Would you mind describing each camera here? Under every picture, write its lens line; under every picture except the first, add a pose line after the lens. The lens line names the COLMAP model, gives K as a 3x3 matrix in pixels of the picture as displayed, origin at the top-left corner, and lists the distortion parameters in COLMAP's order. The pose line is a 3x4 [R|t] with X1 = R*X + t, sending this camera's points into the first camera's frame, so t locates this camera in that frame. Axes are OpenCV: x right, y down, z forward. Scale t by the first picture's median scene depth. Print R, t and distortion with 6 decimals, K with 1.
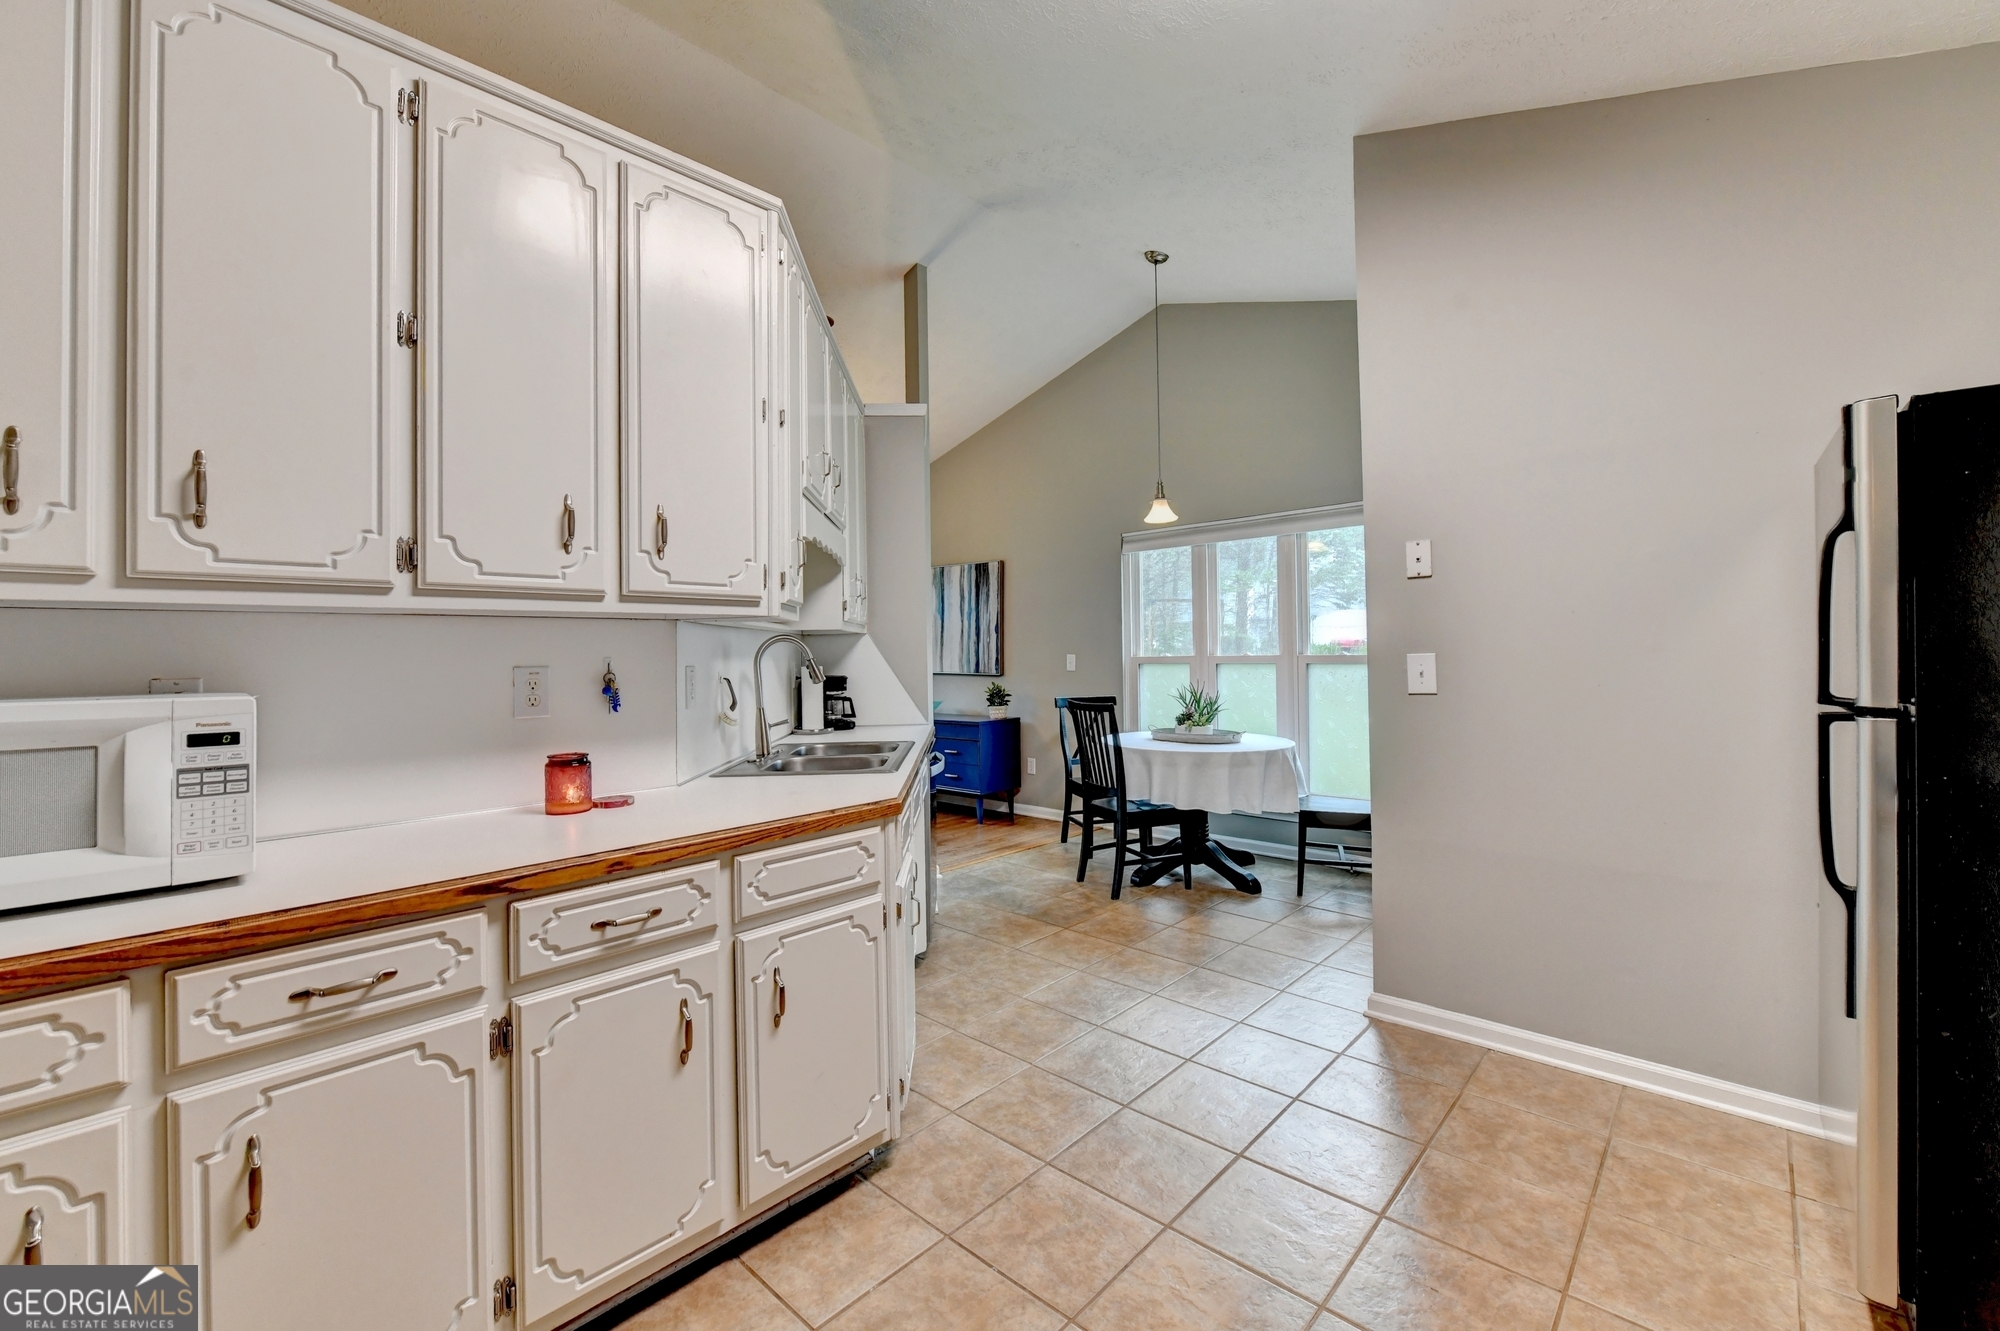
lens RADIAL K [[827.1, 0, 1012.5], [0, 827.1, 662.8], [0, 0, 1]] dist [-0.006625, -0.000597]
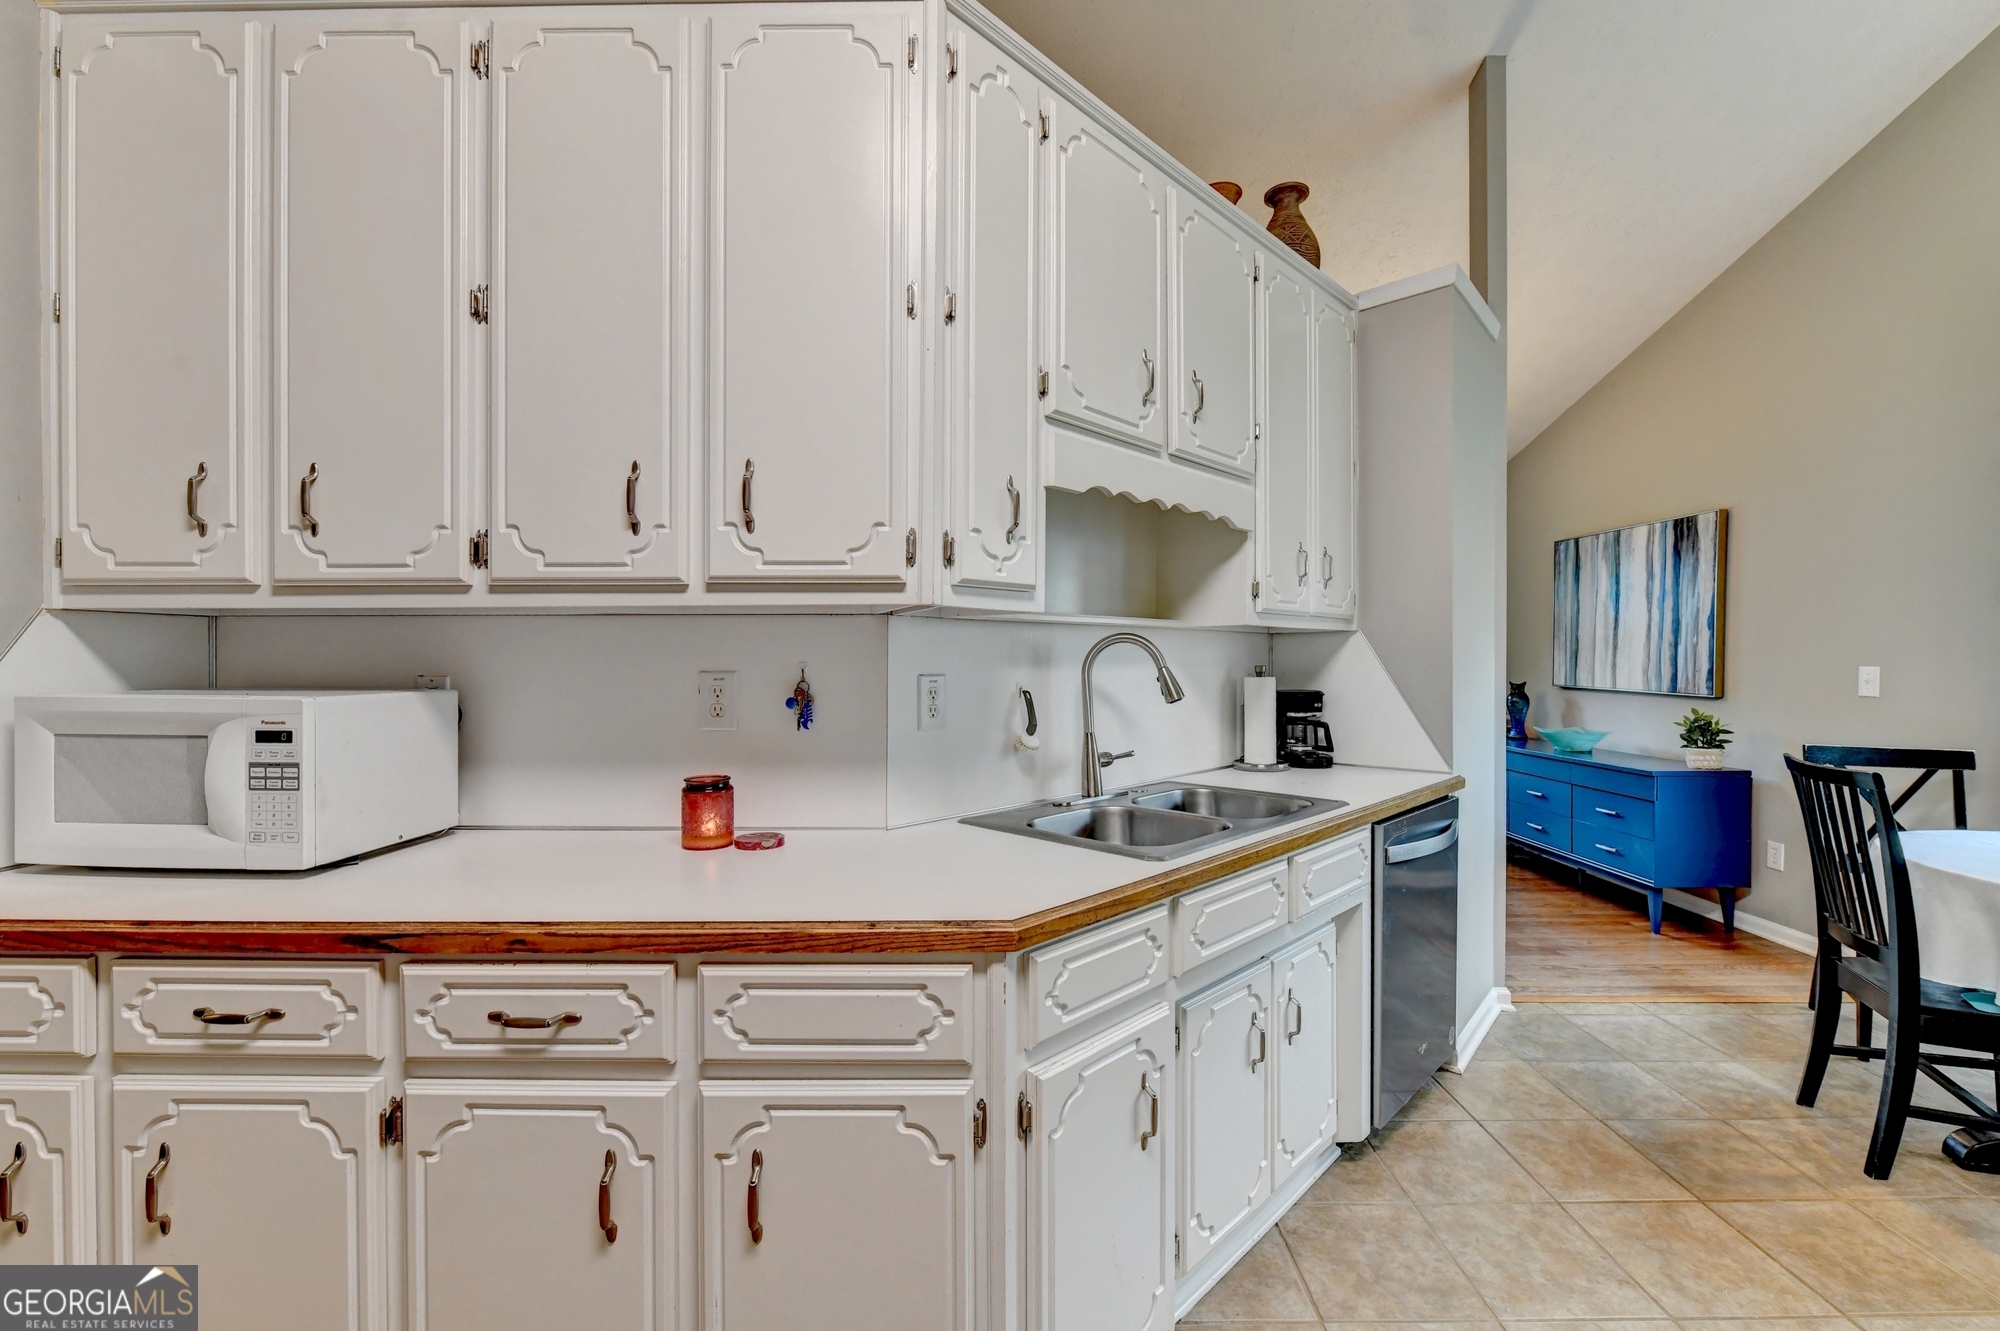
lens RADIAL K [[839.8, 0, 1007.4], [0, 839.8, 667.4], [0, 0, 1]] dist [-0.007094, -0.000570]
pose [[0.673893, 0.021761, -0.738508, 0.138094], [-0.018748, 0.999748, 0.012352, -0.008034], [0.738591, 0.005522, 0.674132, 0.305759]]
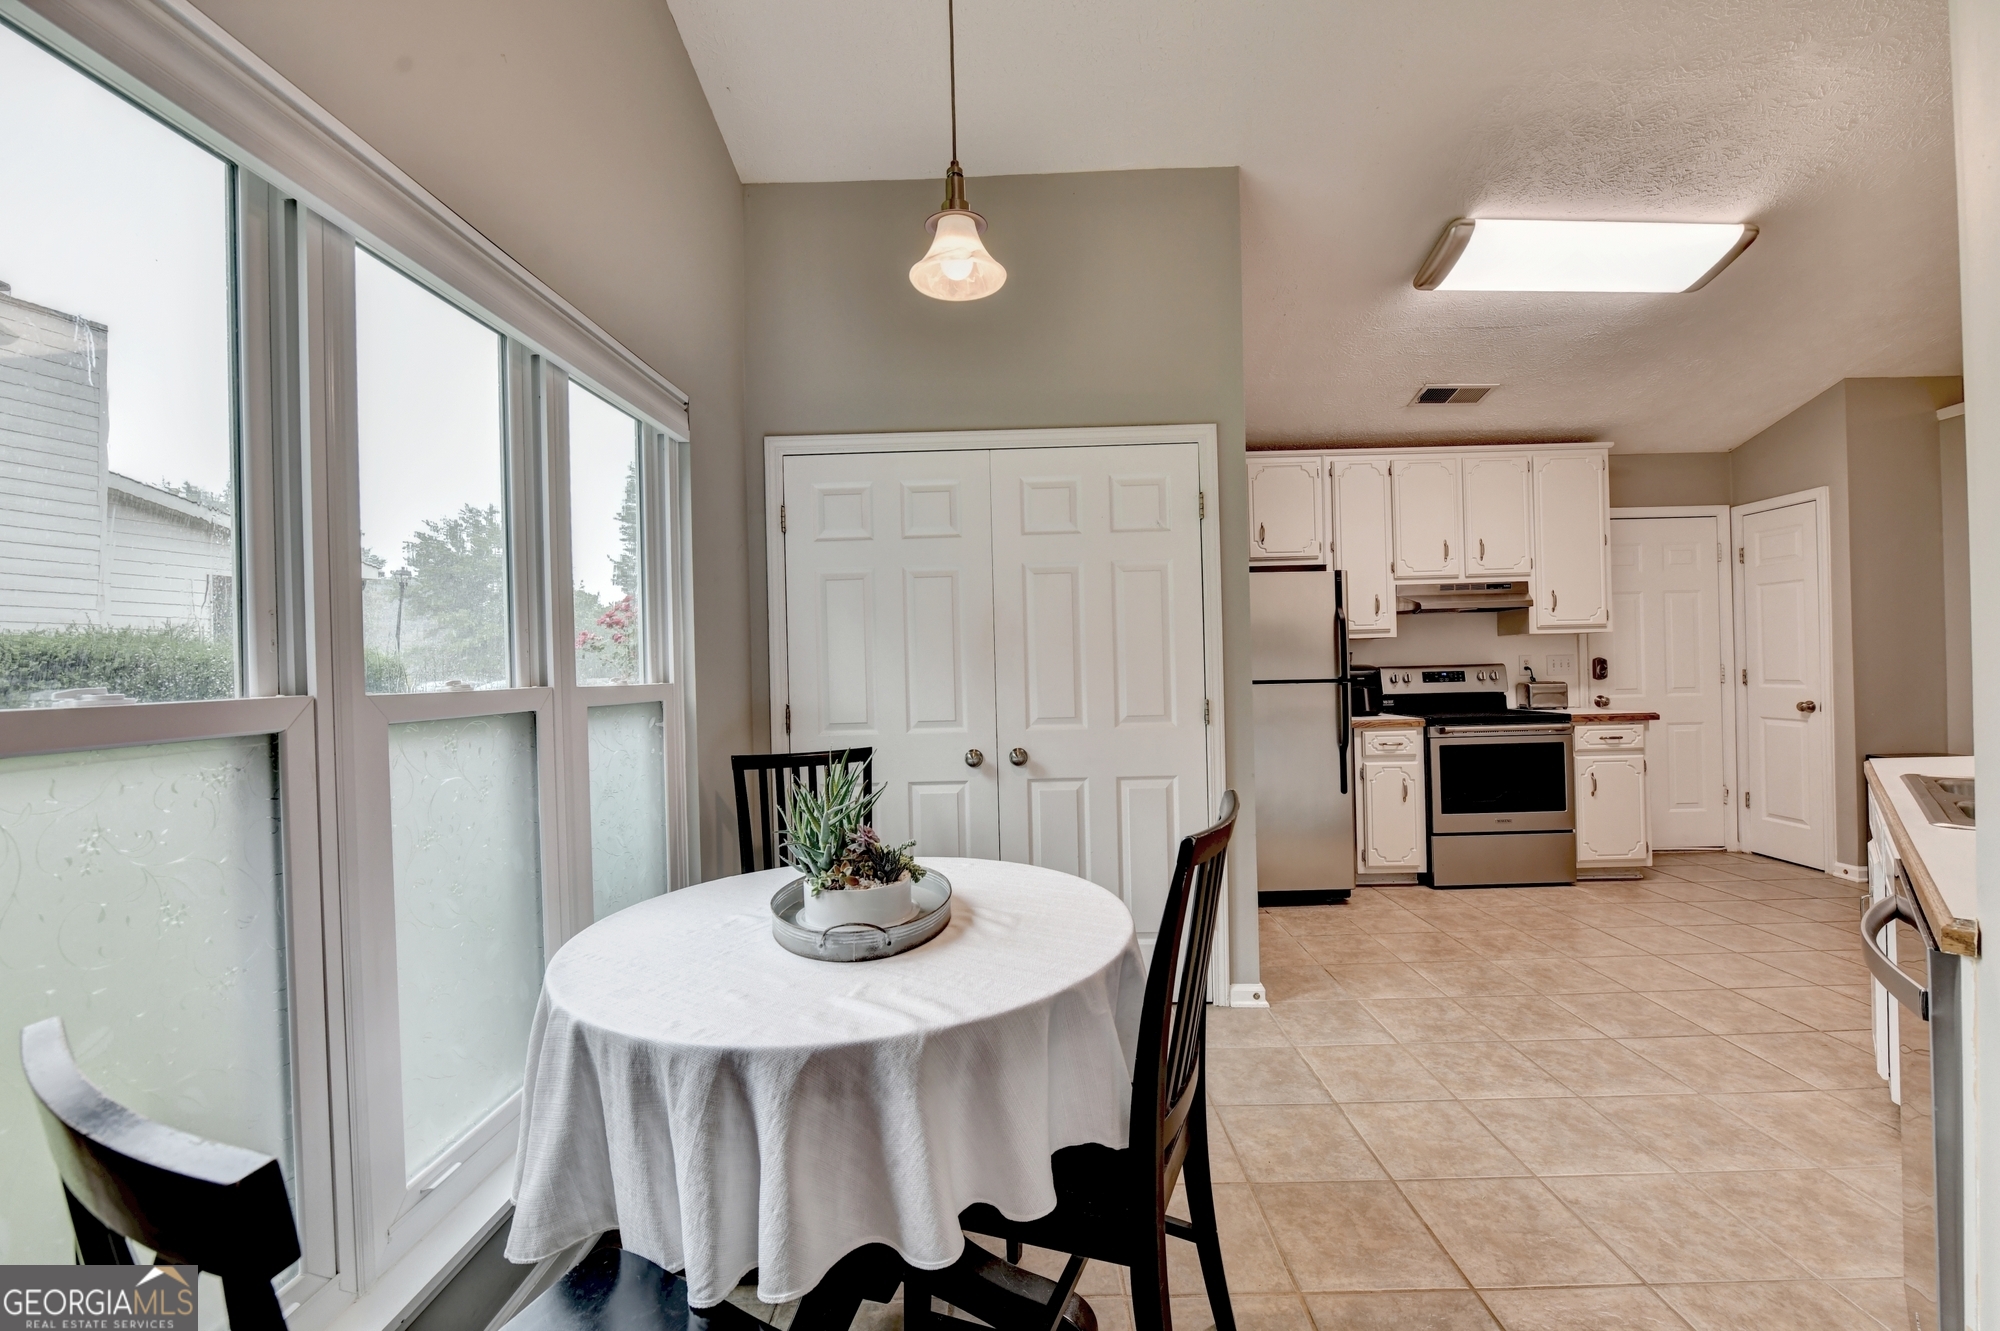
lens RADIAL K [[799.5, 0, 1014.6], [0, 799.5, 665.3], [0, 0, 1]] dist [-0.004899, -0.000422]
pose [[-0.664898, 0.036406, 0.746047, -0.090482], [0.044882, 0.998954, -0.008747, -0.007948], [-0.745585, 0.027669, -0.665836, 1.340624]]
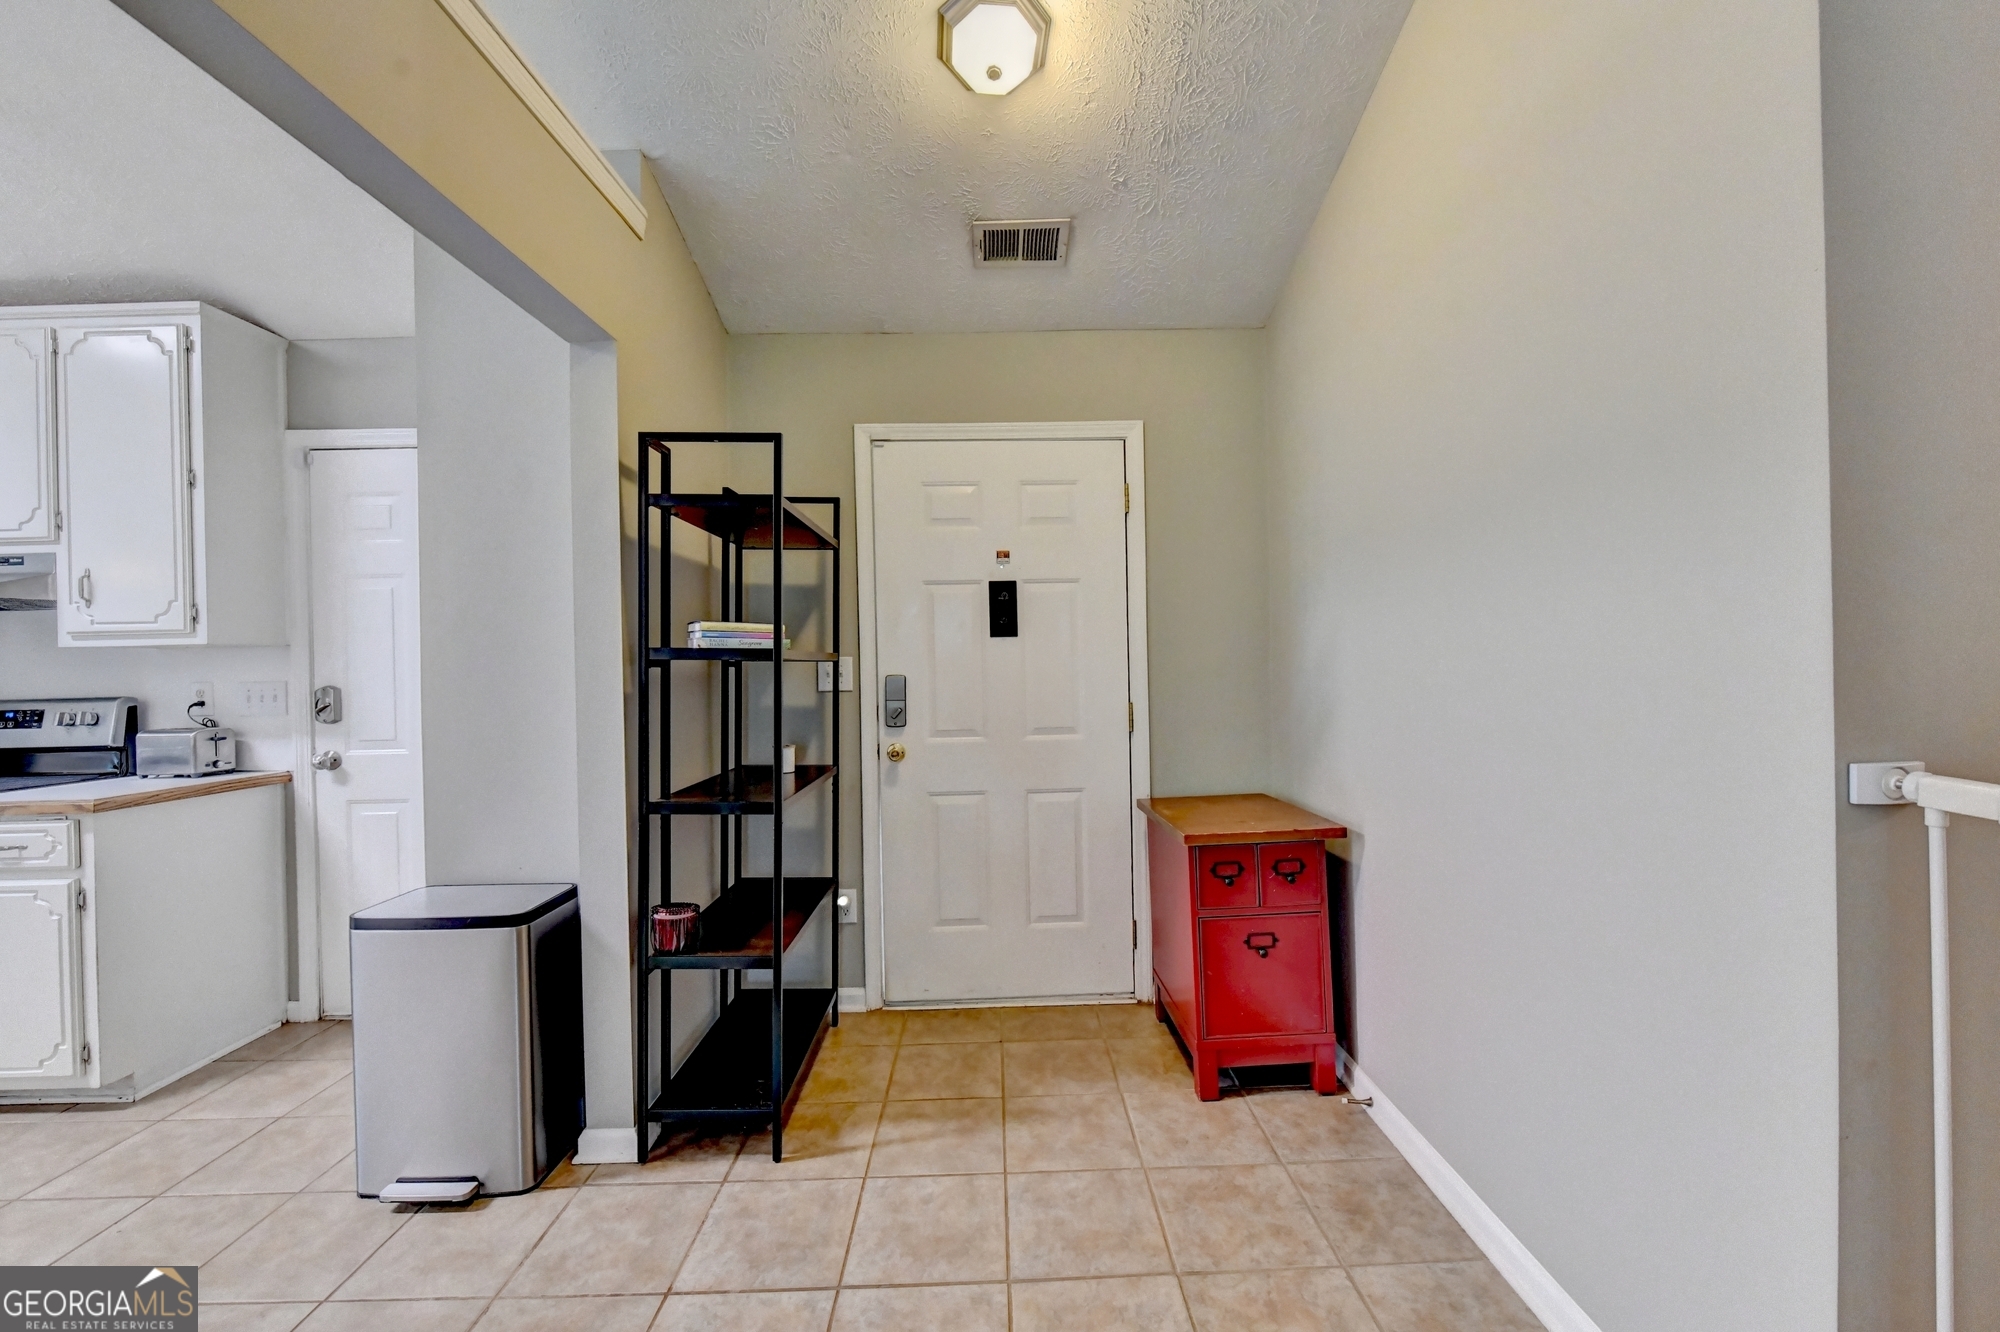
lens RADIAL K [[791.9, 0, 1018.4], [0, 791.9, 664.7], [0, 0, 1]] dist [-0.014026, 0.000047]
pose [[-0.691550, 0.029655, 0.721719, -0.705514], [0.040286, 0.999185, -0.002453, 0.016890], [-0.721204, 0.027379, -0.692182, -0.090456]]
